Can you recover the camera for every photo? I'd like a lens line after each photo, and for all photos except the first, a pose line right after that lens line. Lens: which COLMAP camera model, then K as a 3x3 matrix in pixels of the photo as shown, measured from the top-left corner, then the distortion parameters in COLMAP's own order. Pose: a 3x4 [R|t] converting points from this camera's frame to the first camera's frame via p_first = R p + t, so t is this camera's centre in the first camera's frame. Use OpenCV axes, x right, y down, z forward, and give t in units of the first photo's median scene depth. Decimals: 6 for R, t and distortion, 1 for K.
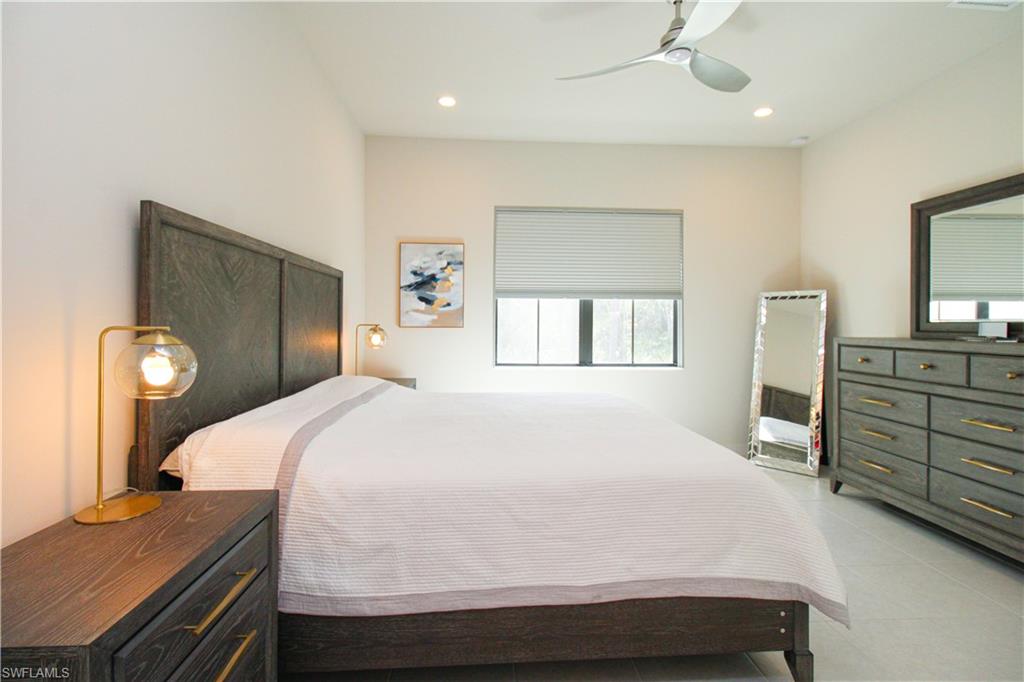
lens RADIAL K [[475.3, 0, 511.1], [0, 475.3, 333.9], [0, 0, 1]] dist [0.000890, -0.000287]
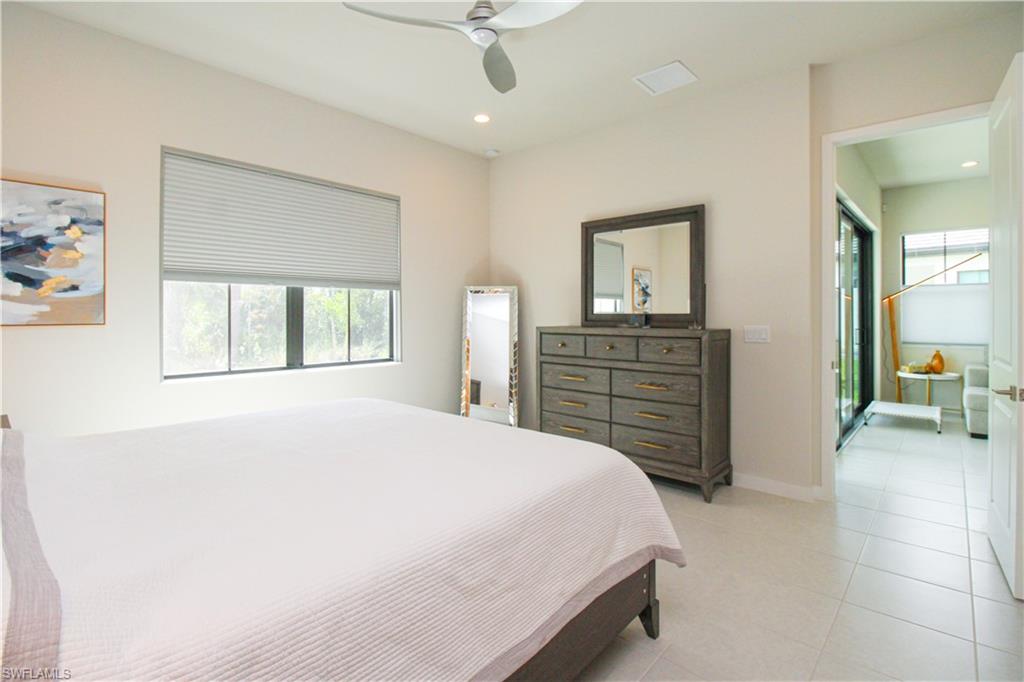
lens RADIAL K [[482.5, 0, 515.5], [0, 482.5, 324.8], [0, 0, 1]] dist [0.007338, -0.011860]
pose [[0.706229, -0.021356, 0.707661, -0.185480], [0.019579, 0.999752, 0.010632, -0.010330], [-0.707712, 0.006346, 0.706472, 0.169613]]
